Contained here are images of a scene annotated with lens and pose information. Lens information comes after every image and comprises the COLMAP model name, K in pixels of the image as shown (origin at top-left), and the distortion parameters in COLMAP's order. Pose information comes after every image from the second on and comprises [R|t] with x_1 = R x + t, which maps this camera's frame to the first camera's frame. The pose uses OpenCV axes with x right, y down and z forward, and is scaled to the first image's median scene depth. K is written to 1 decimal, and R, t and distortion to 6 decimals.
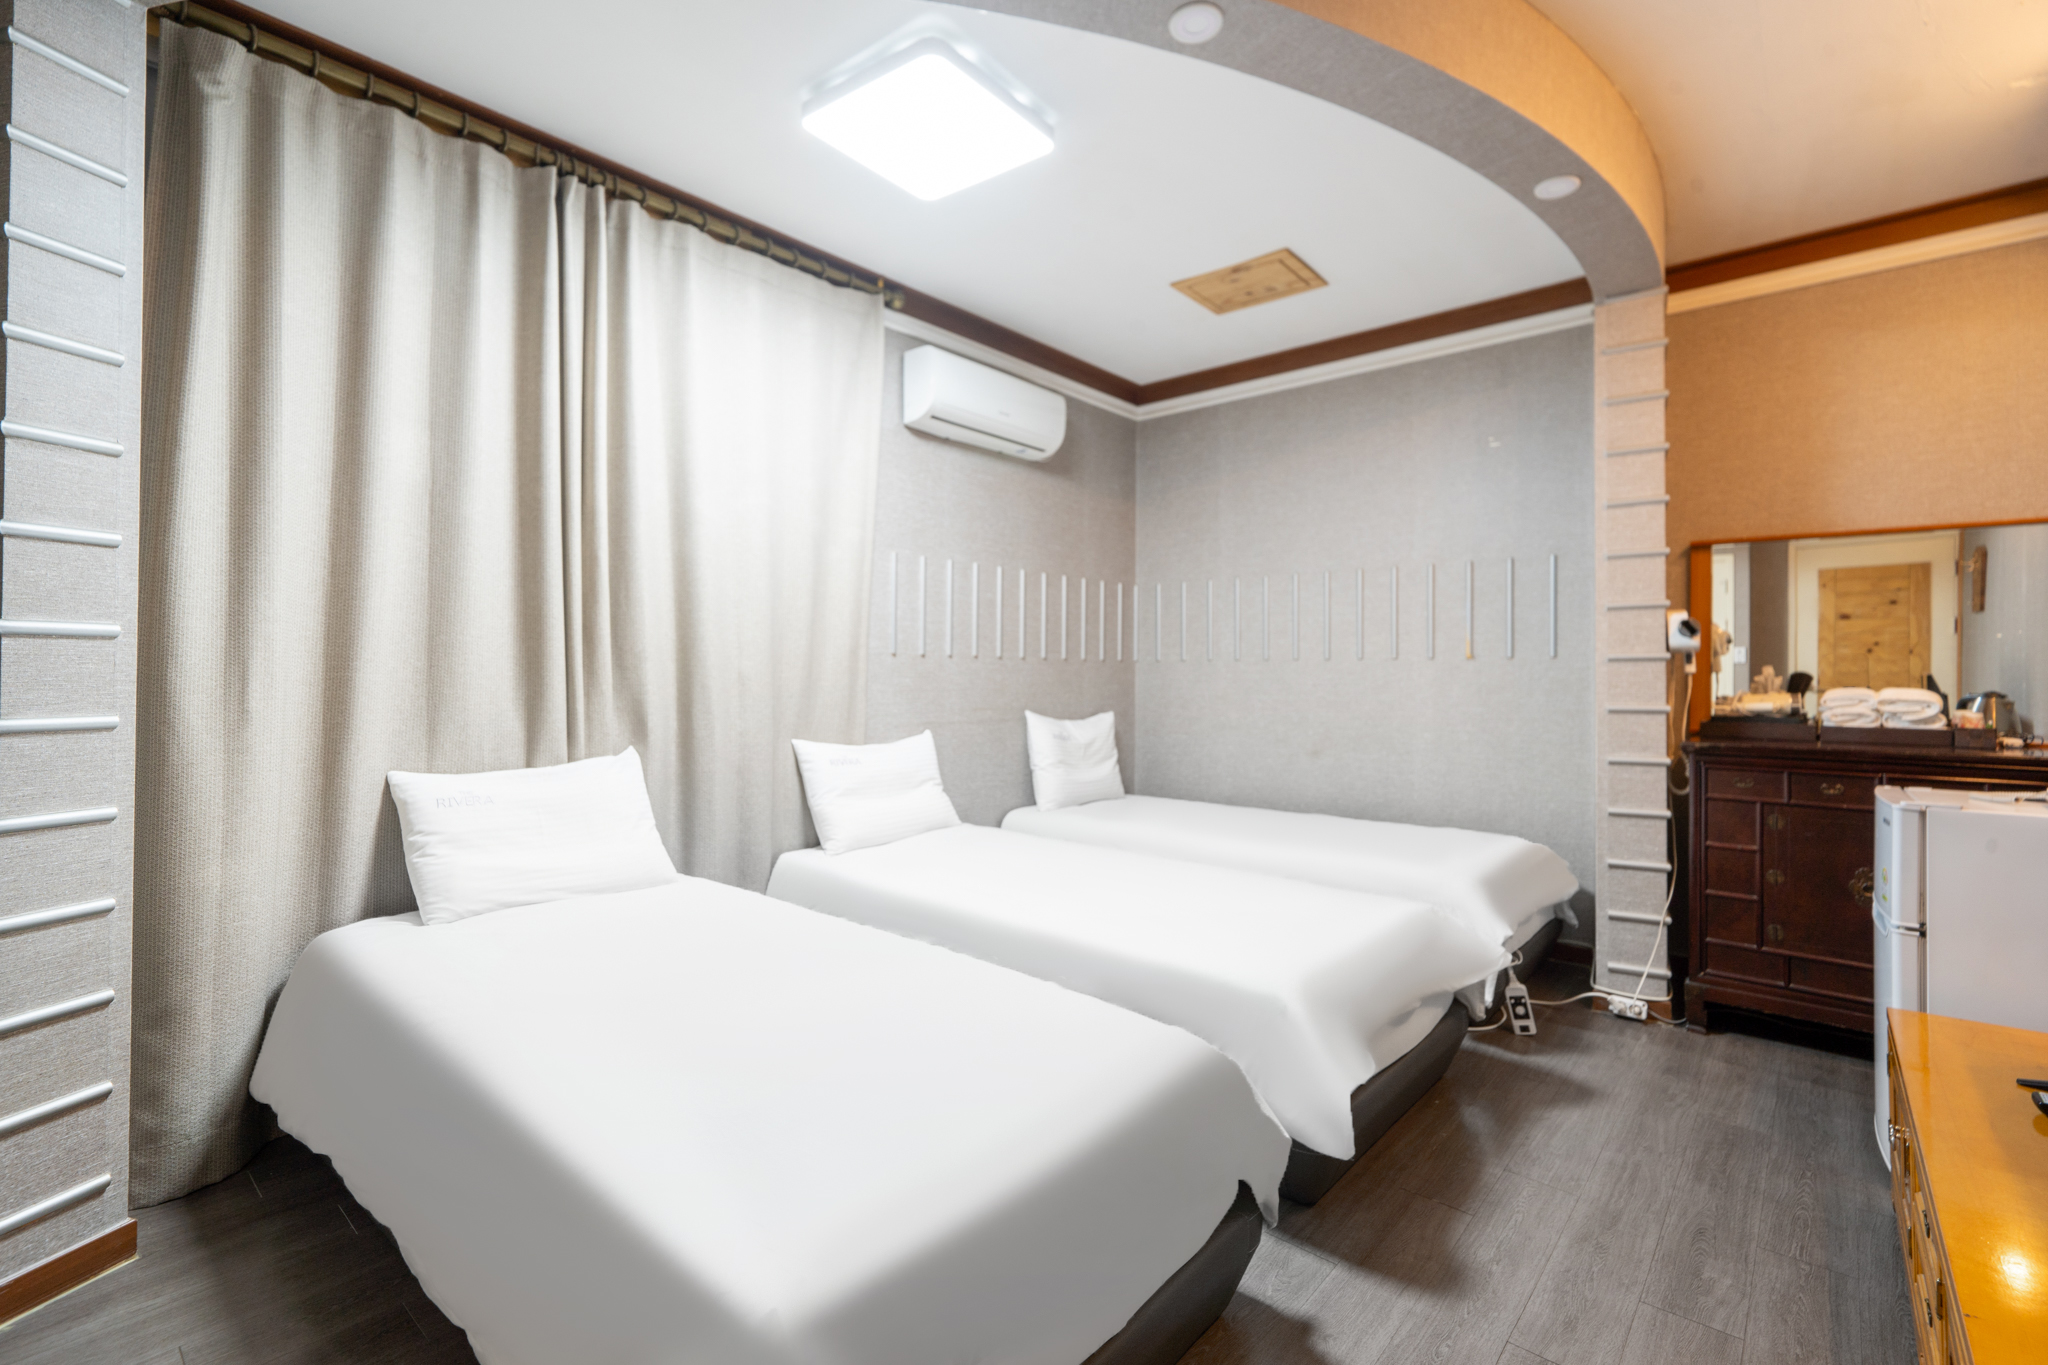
lens RADIAL K [[892.1, 0, 1014.1], [0, 892.1, 669.8], [0, 0, 1]] dist [-0.000432, -0.000480]
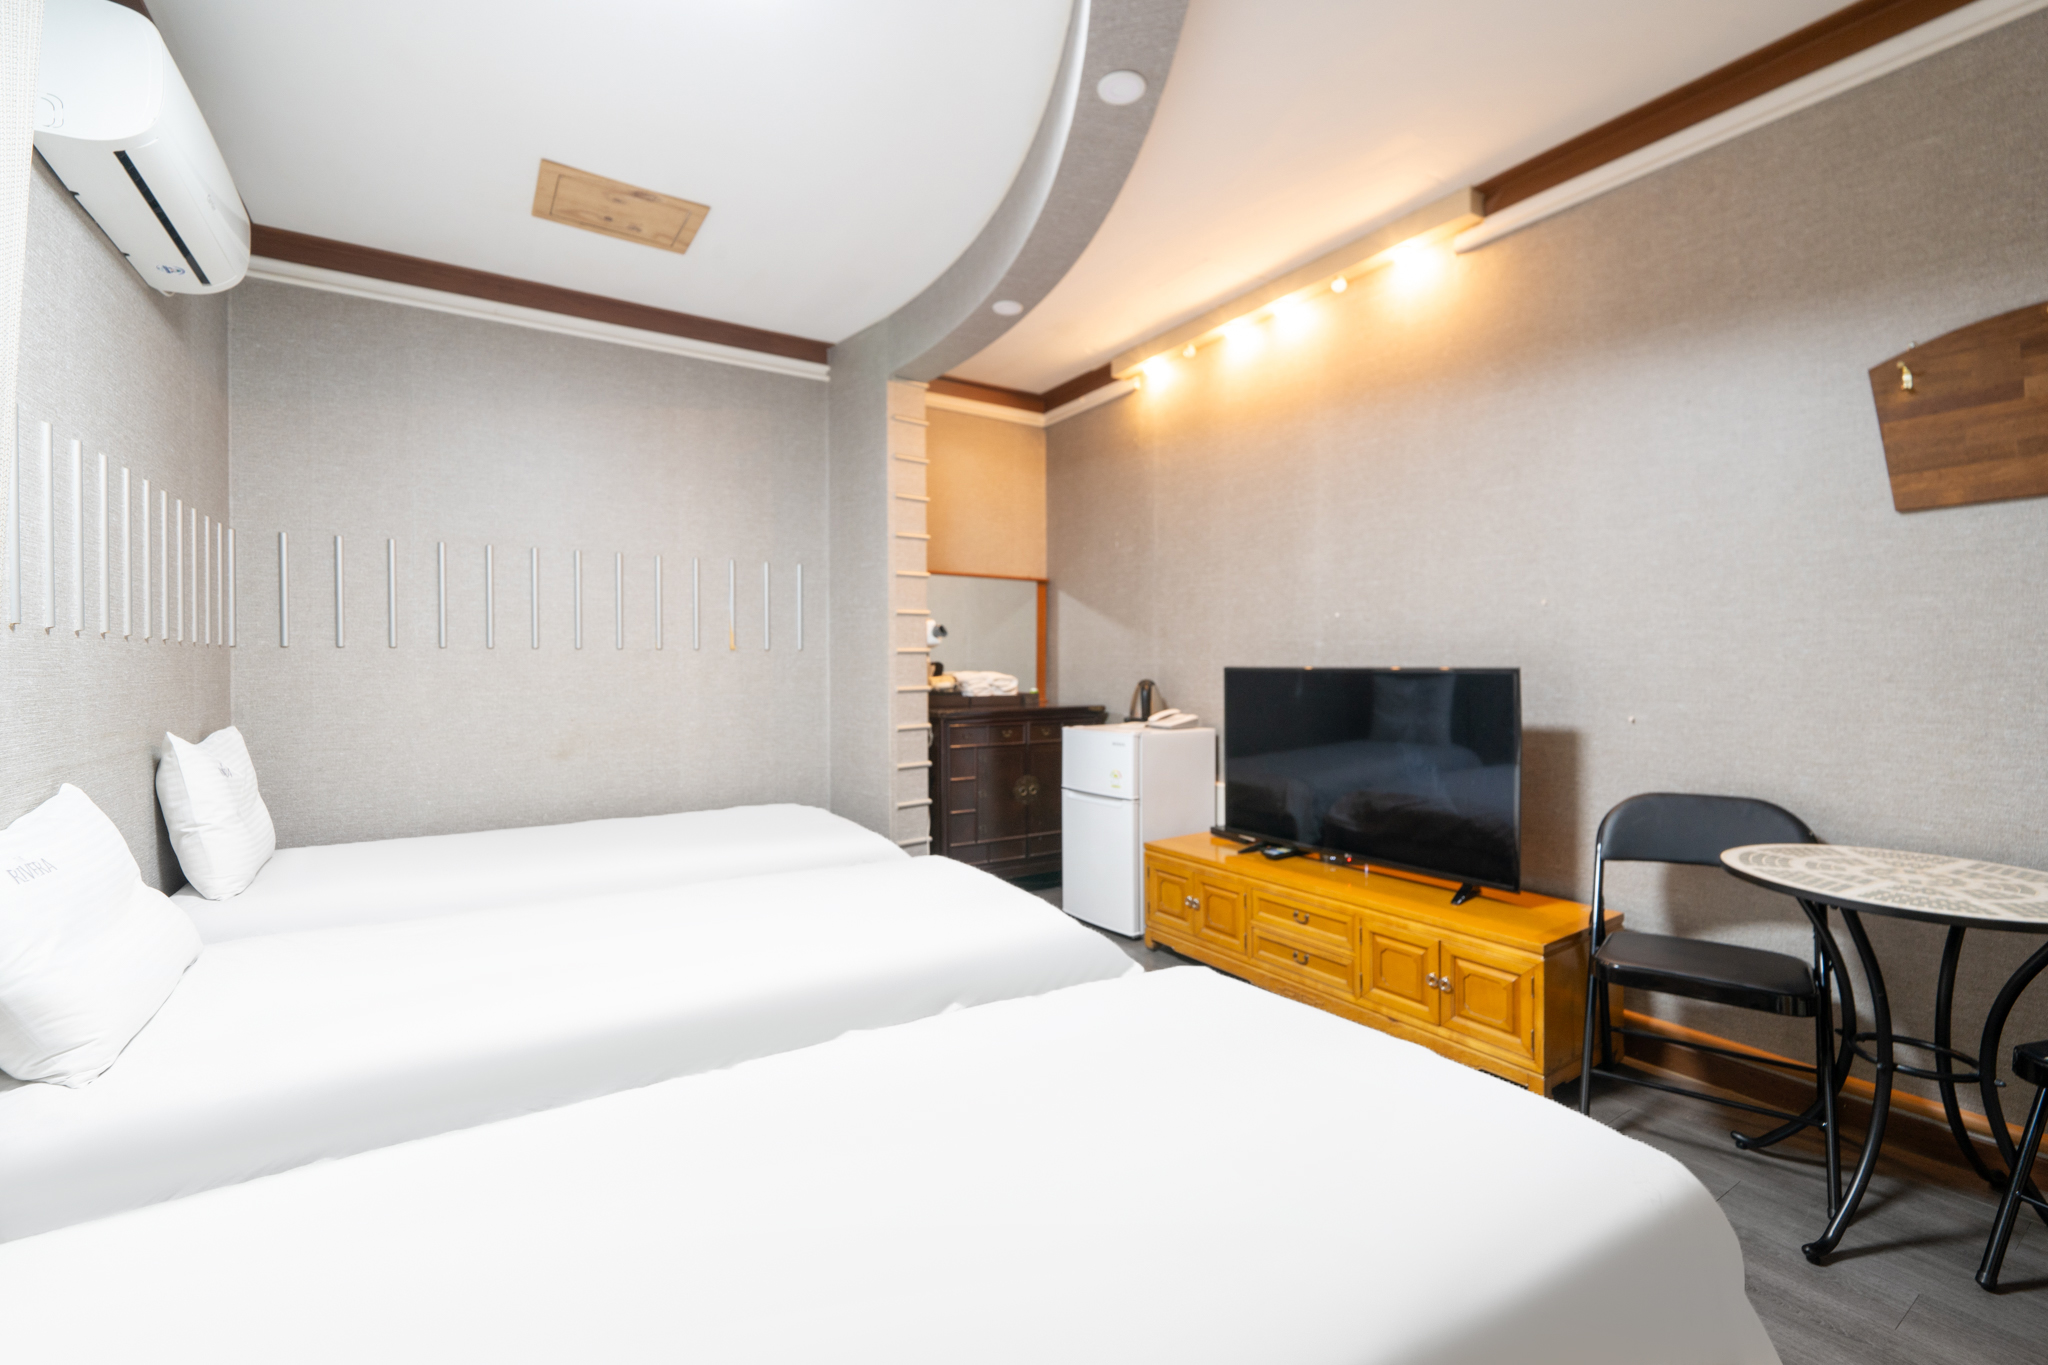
lens RADIAL K [[862.7, 0, 1021.4], [0, 862.7, 673.7], [0, 0, 1]] dist [0.003926, 0.000054]
pose [[0.278202, -0.016109, 0.960388, -0.449203], [-0.000989, 0.999854, 0.017058, -0.002321], [-0.960522, -0.005696, 0.278145, 0.410098]]
